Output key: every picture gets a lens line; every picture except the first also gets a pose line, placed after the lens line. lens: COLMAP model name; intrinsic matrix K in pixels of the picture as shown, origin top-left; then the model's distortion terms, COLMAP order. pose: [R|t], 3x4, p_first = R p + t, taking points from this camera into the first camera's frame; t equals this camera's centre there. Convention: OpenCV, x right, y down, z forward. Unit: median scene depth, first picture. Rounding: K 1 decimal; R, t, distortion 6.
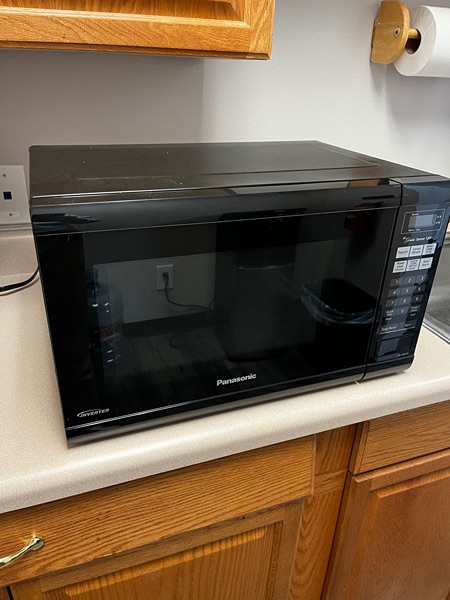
lens RADIAL K [[462.0, 0, 224.5], [0, 462.0, 297.5], [0, 0, 1]] dist [0.055193, -0.087458]
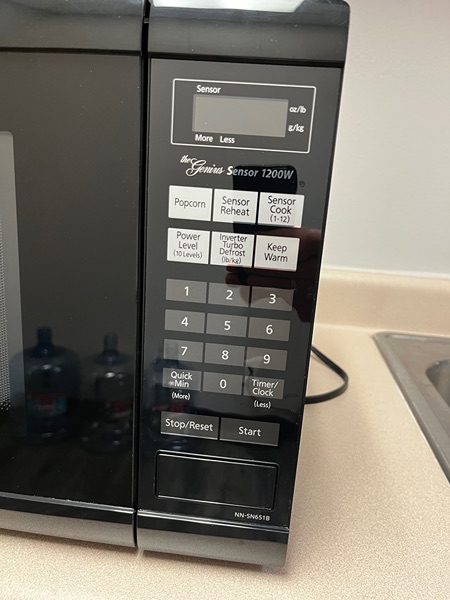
lens RADIAL K [[462.0, 0, 224.3], [0, 462.0, 303.2], [0, 0, 1]] dist [0.055193, -0.087458]
pose [[0.896579, 0.132612, -0.422565, 0.563956], [-0.230588, 0.954372, -0.189745, 0.039748], [0.378122, 0.267559, 0.886248, 0.698190]]
